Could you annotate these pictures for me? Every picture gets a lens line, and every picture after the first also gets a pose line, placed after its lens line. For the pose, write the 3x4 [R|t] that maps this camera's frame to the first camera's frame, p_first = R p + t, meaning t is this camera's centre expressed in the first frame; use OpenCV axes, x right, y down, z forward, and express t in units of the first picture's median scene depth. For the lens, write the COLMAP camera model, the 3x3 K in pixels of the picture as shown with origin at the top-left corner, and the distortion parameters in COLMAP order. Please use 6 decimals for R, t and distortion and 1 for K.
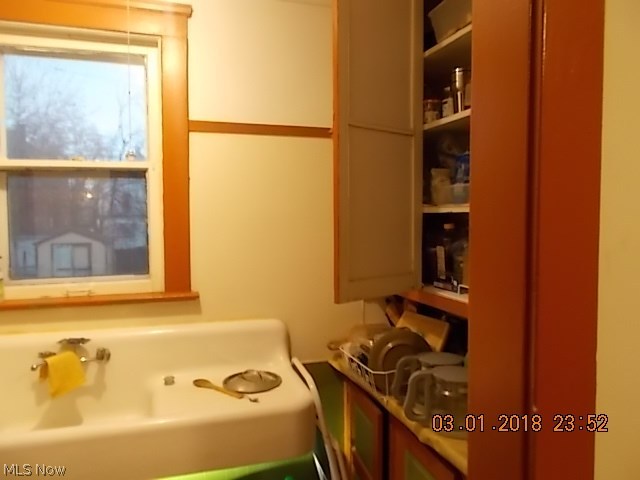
lens RADIAL K [[483.4, 0, 320.0], [0, 483.4, 240.0], [0, 0, 1]] dist [-0.001078, -0.003624]
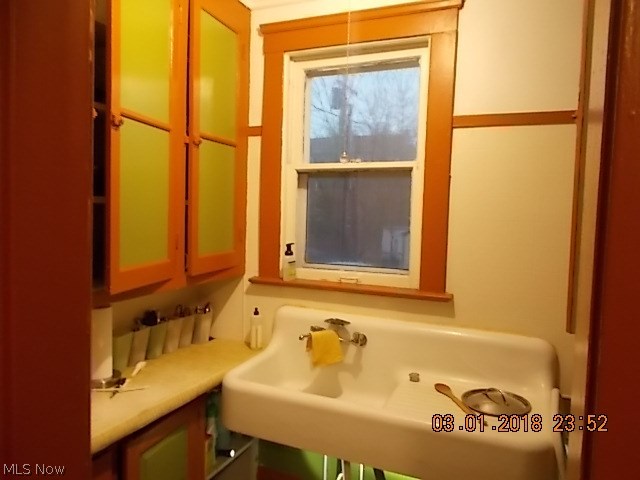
lens RADIAL K [[483.4, 0, 320.0], [0, 483.4, 240.0], [0, 0, 1]] dist [-0.001078, -0.003624]
pose [[0.748004, 0.066646, -0.660340, 0.186961], [-0.061587, 0.997623, 0.030923, -0.014973], [0.660831, 0.017538, 0.750330, 0.105326]]
